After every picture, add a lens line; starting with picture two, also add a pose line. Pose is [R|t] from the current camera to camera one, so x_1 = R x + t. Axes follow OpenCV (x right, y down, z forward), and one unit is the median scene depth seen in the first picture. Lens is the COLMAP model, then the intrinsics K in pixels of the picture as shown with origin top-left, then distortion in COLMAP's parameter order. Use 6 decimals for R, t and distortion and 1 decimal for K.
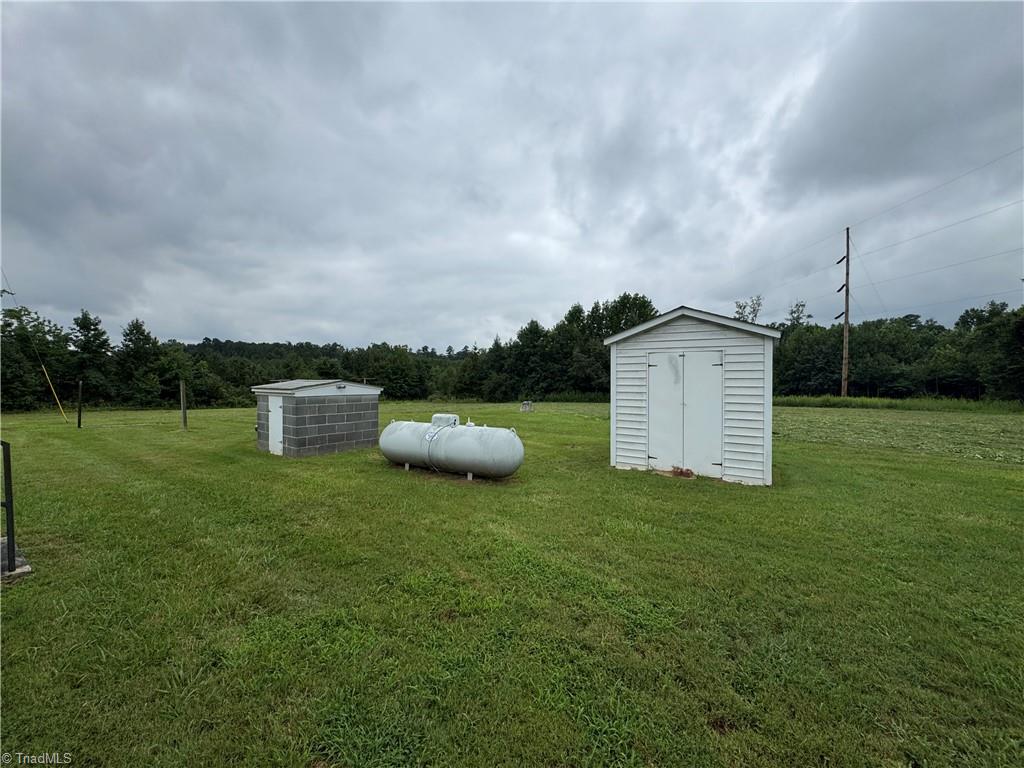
lens RADIAL K [[410.7, 0, 512.0], [0, 410.7, 384.0], [0, 0, 1]] dist [-0.004735, 0.000309]
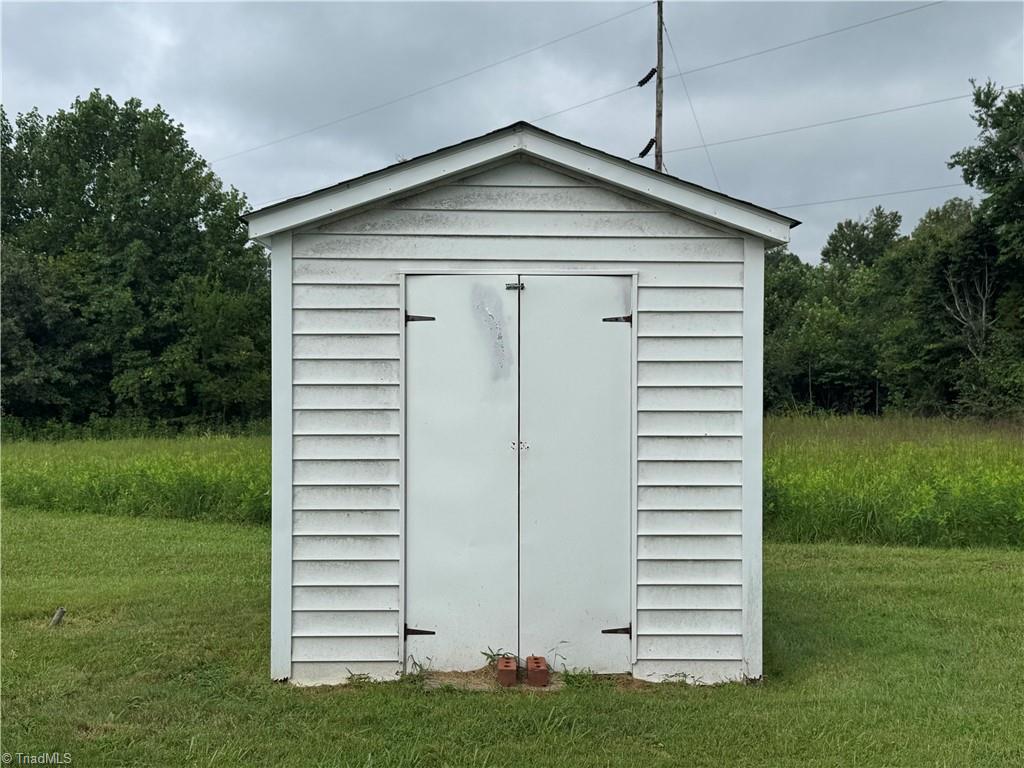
lens RADIAL K [[1271.3, 0, 512.0], [0, 1271.3, 384.0], [0, 0, 1]] dist [0.114075, -0.015759]
pose [[0.823731, -0.005351, 0.566956, -0.118646], [0.008270, 0.999962, -0.002577, 0.005392], [-0.566921, 0.006811, 0.823744, 0.209254]]
